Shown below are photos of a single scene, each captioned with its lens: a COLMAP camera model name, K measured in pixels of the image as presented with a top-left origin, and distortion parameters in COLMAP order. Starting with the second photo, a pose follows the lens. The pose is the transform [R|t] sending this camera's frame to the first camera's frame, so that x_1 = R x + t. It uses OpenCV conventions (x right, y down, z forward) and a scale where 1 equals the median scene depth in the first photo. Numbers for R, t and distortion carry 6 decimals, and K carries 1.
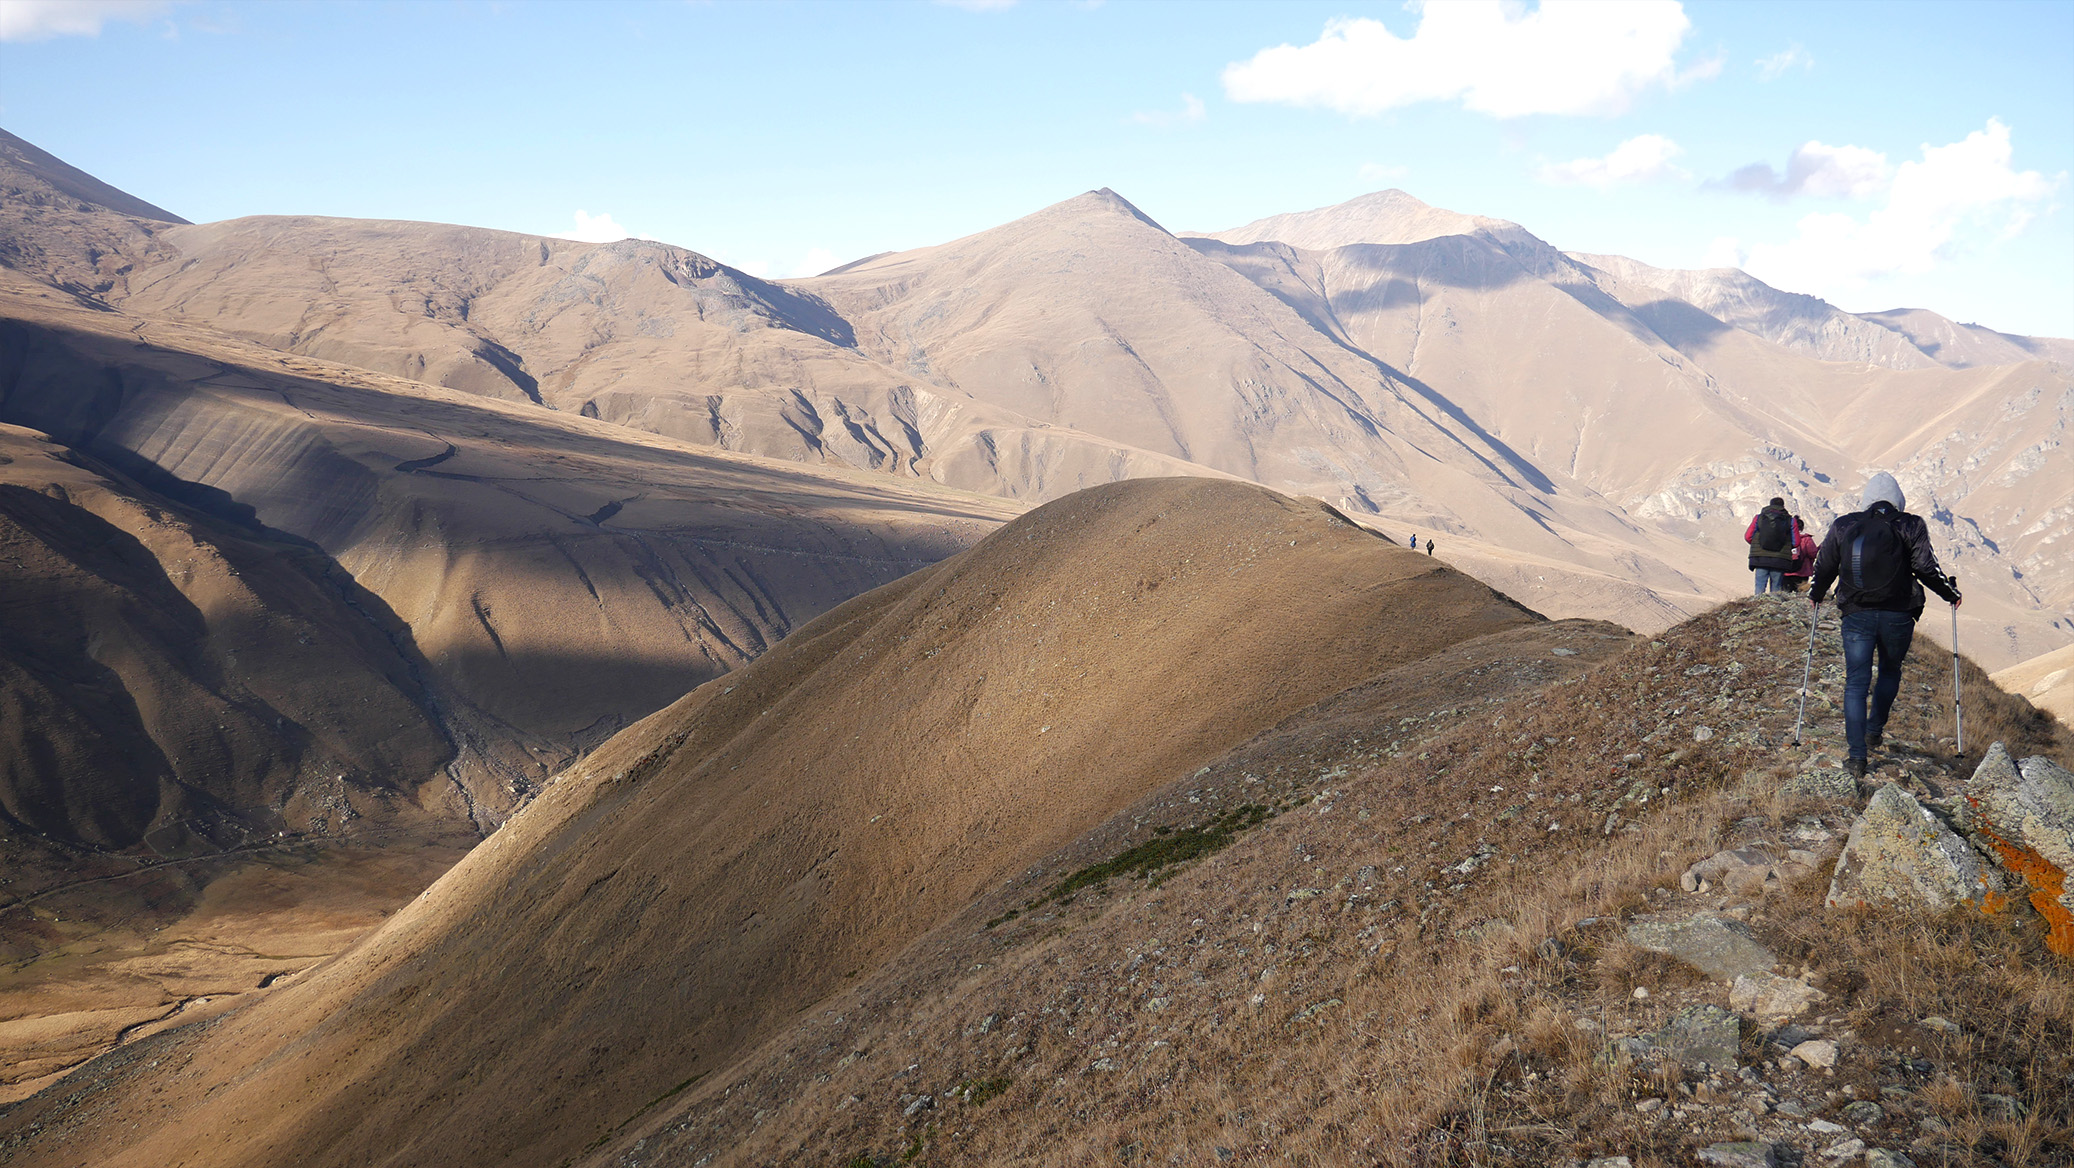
lens RADIAL K [[2733.0, 0, 1037.0], [0, 2733.0, 584.0], [0, 0, 1]] dist [-0.008093, 0.030074]
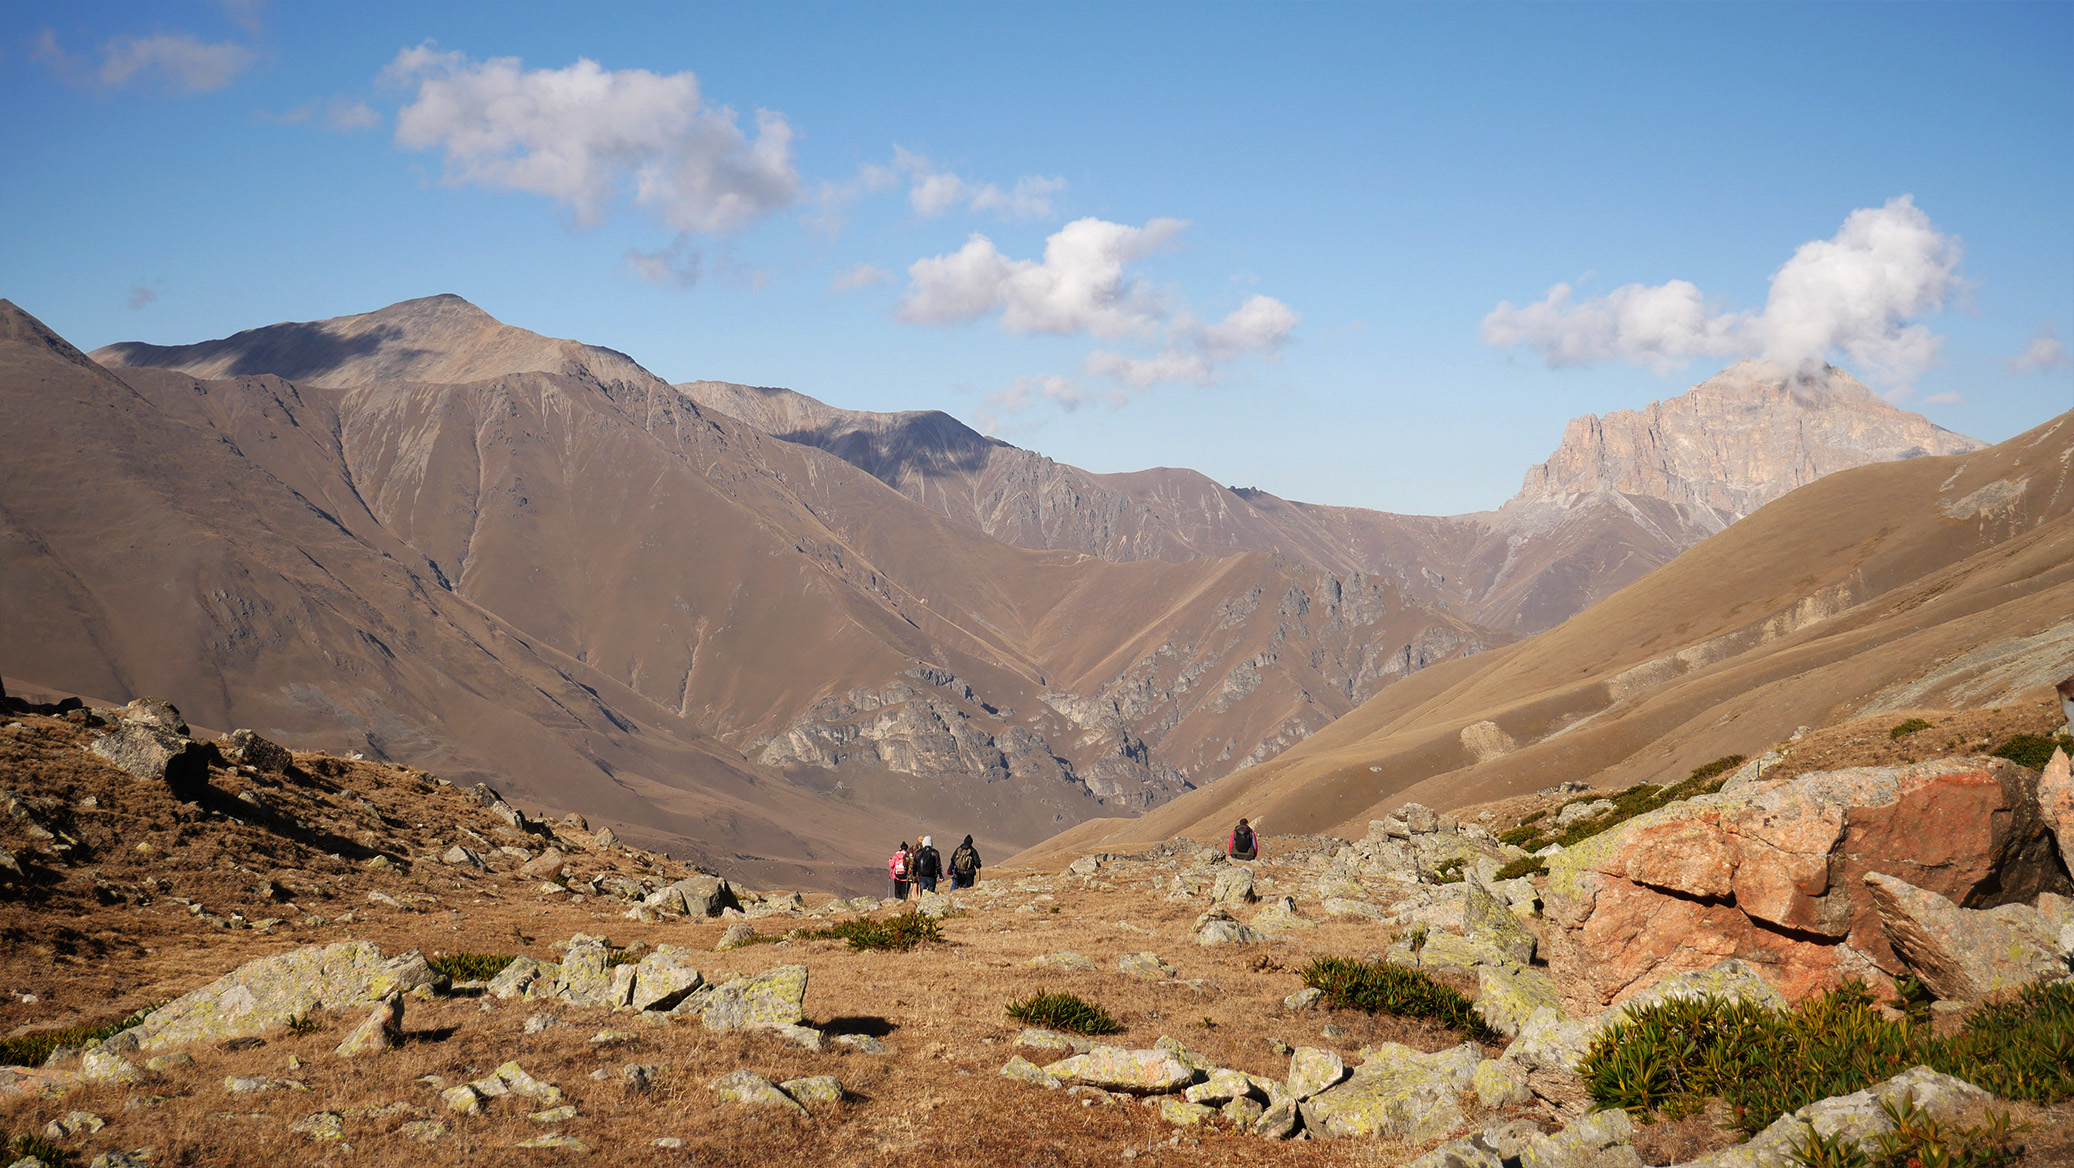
lens RADIAL K [[2733.0, 0, 1037.0], [0, 2733.0, 584.0], [0, 0, 1]] dist [-0.008093, 0.030074]
pose [[0.929658, -0.005148, 0.368388, 0.012605], [0.038905, 0.995683, -0.084266, -0.007613], [-0.366364, 0.092671, 0.925845, 0.266619]]
